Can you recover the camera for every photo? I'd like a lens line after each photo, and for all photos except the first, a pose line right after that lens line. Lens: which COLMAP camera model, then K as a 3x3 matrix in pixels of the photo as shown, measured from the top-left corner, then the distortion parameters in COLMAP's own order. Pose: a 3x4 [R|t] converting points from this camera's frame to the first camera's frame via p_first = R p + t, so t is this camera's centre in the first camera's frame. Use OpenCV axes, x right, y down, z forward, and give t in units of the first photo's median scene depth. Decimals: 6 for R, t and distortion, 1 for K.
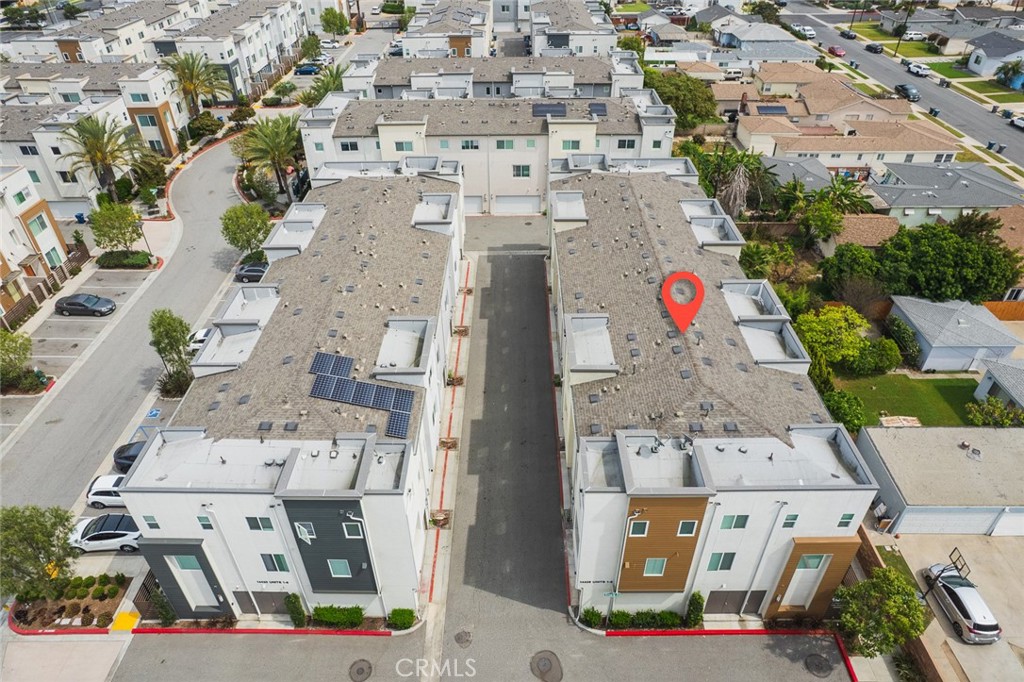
lens RADIAL K [[651.7, 0, 501.5], [0, 651.7, 346.5], [0, 0, 1]] dist [-0.023397, 0.027495]
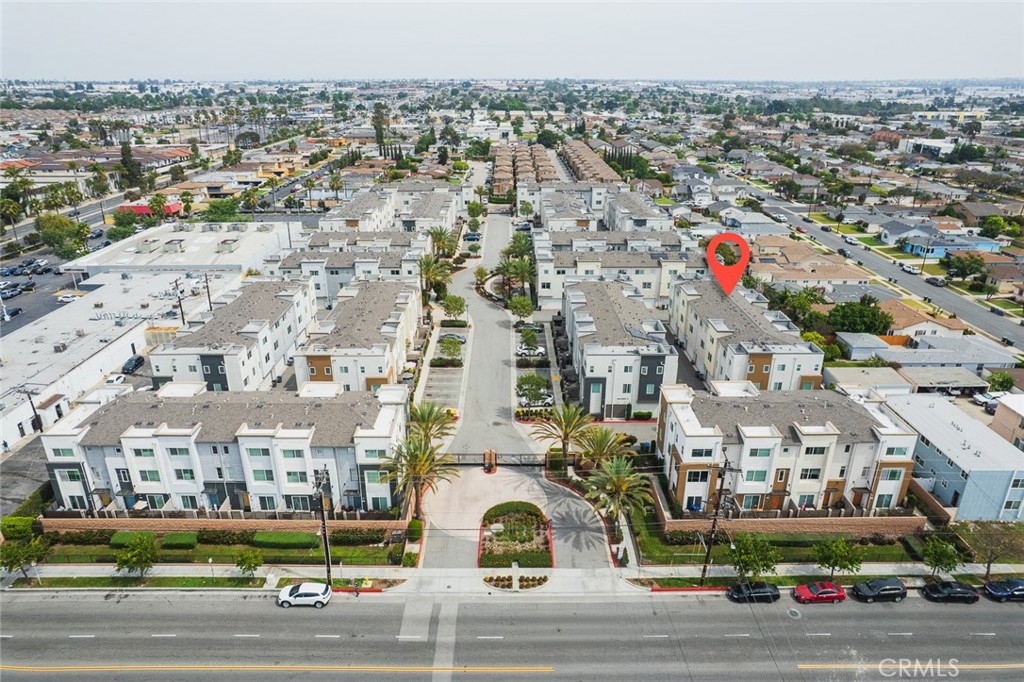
lens RADIAL K [[651.7, 0, 510.8], [0, 651.7, 341.9], [0, 0, 1]] dist [-0.023397, 0.027495]
pose [[0.999792, 0.004315, 0.019921, -0.293162], [0.000820, 0.968027, -0.250843, 0.271844], [-0.020366, 0.250807, 0.967823, -0.593005]]
